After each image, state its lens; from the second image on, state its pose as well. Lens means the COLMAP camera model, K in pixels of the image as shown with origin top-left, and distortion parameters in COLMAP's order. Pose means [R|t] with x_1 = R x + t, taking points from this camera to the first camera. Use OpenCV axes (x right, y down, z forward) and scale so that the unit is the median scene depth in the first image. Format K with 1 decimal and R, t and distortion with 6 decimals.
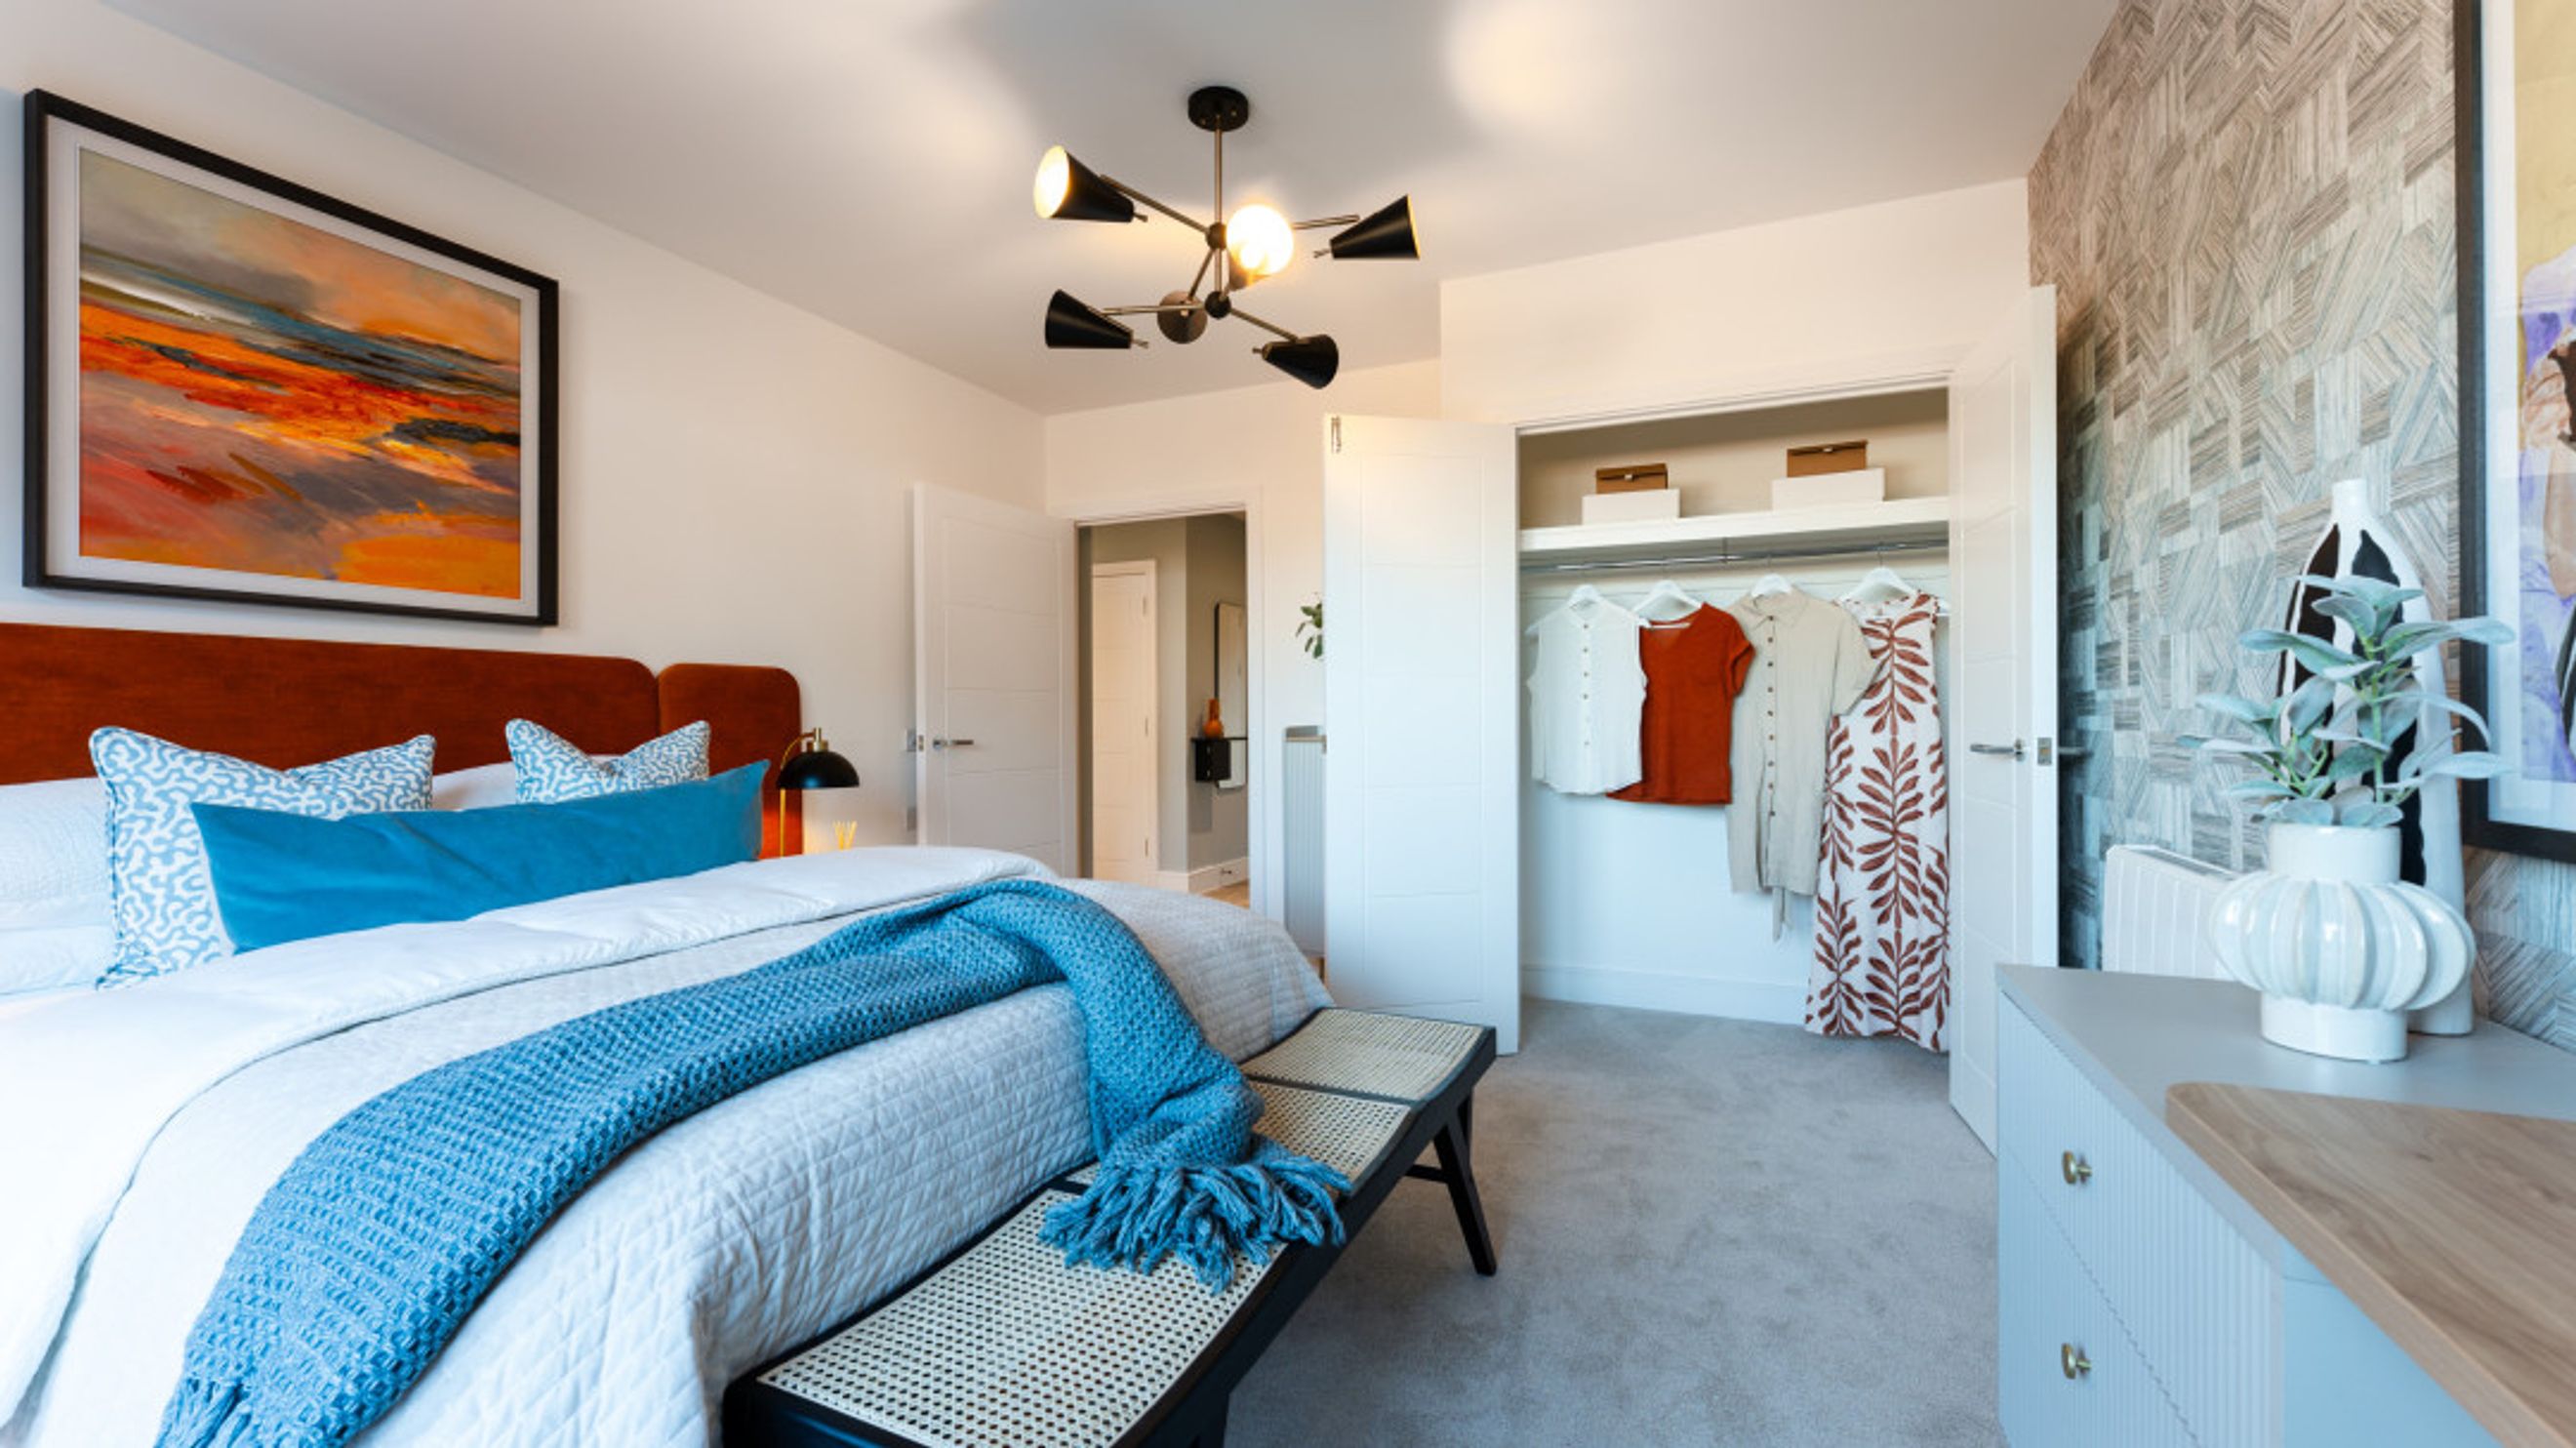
lens RADIAL K [[1022.5, 0, 1284.5], [0, 1022.5, 724.1], [0, 0, 1]] dist [0.001026, -0.000419]
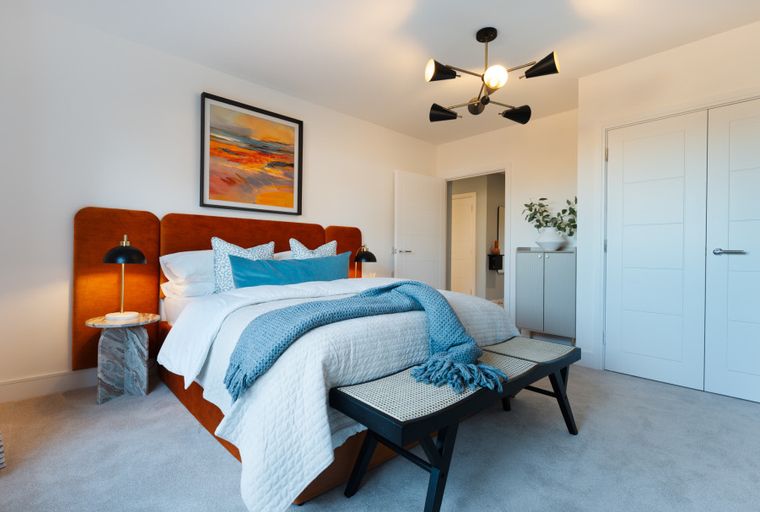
lens RADIAL K [[359.0, 0, 379.8], [0, 359.0, 258.0], [0, 0, 1]] dist [-0.000334, -0.000869]
pose [[0.918043, 0.021451, -0.395900, 0.084801], [-0.018141, 0.999762, 0.012105, 0.050222], [0.396066, -0.003931, 0.918214, -0.102397]]
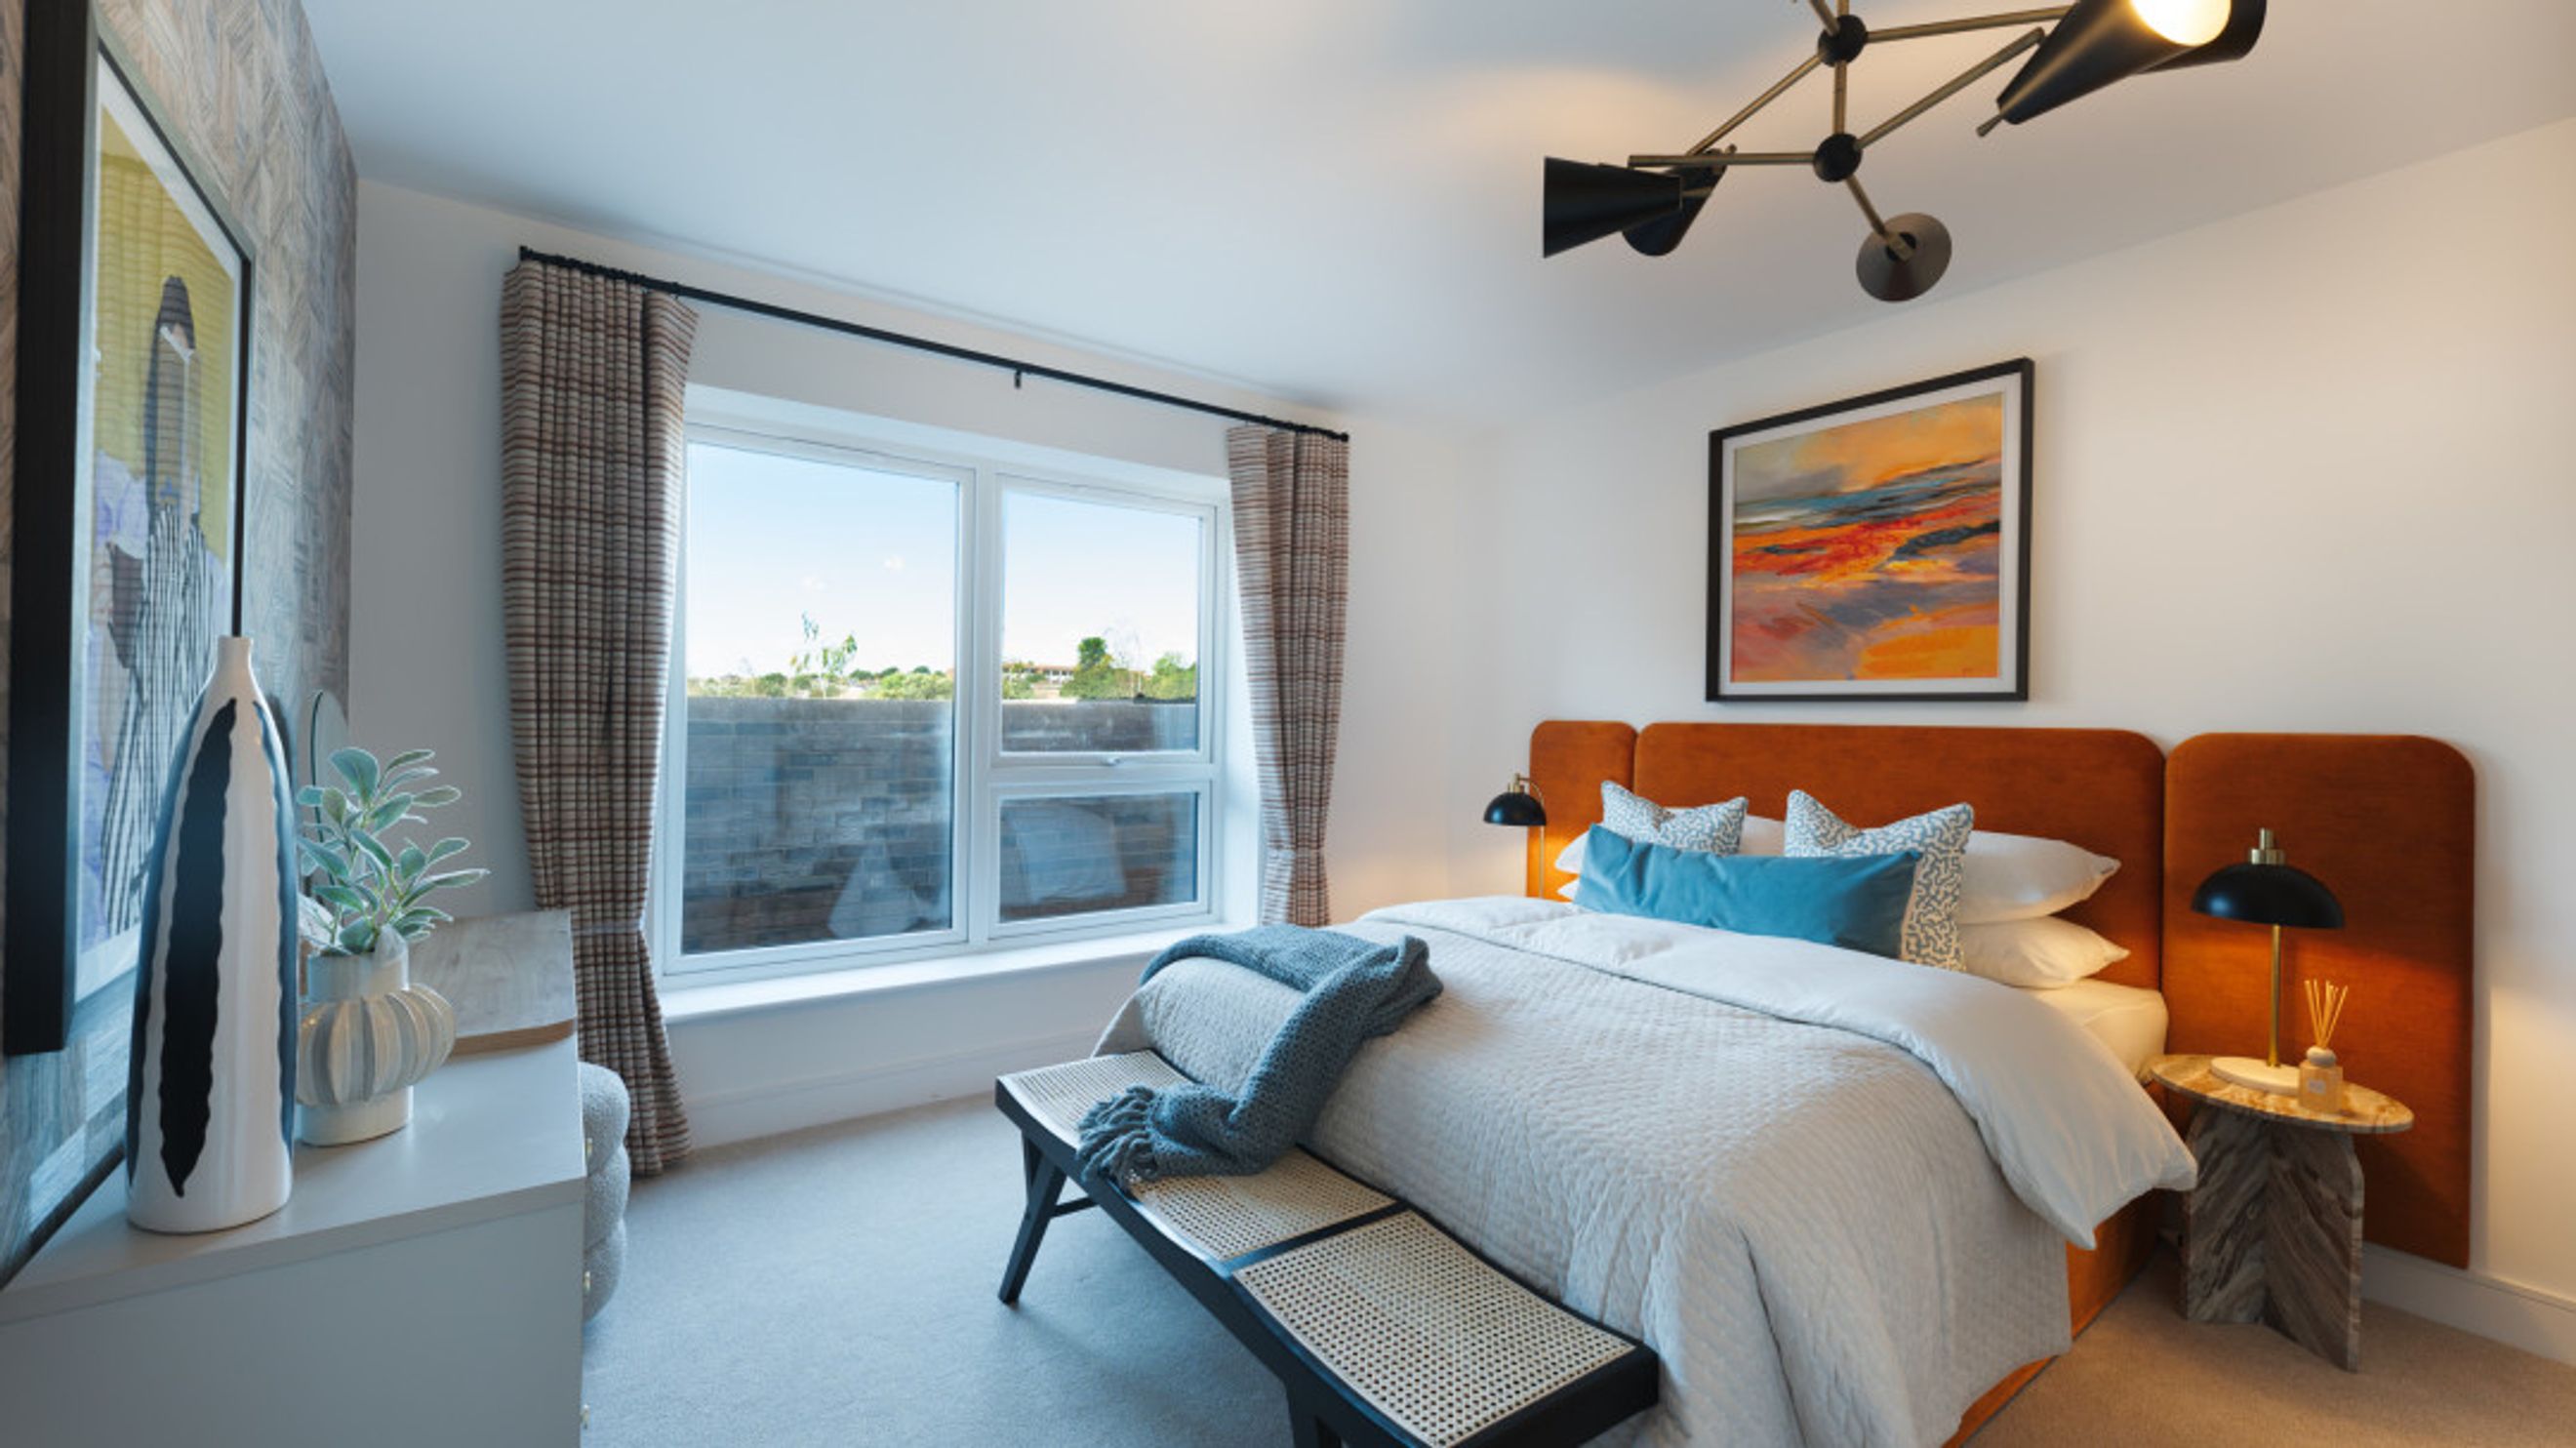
lens RADIAL K [[1022.5, 0, 1274.8], [0, 1022.5, 713.6], [0, 0, 1]] dist [0.001026, -0.000419]
pose [[-0.509302, -0.006656, -0.860562, 0.707187], [-0.017062, 0.999852, 0.002365, -0.098205], [0.860419, 0.015888, -0.509340, 1.185428]]
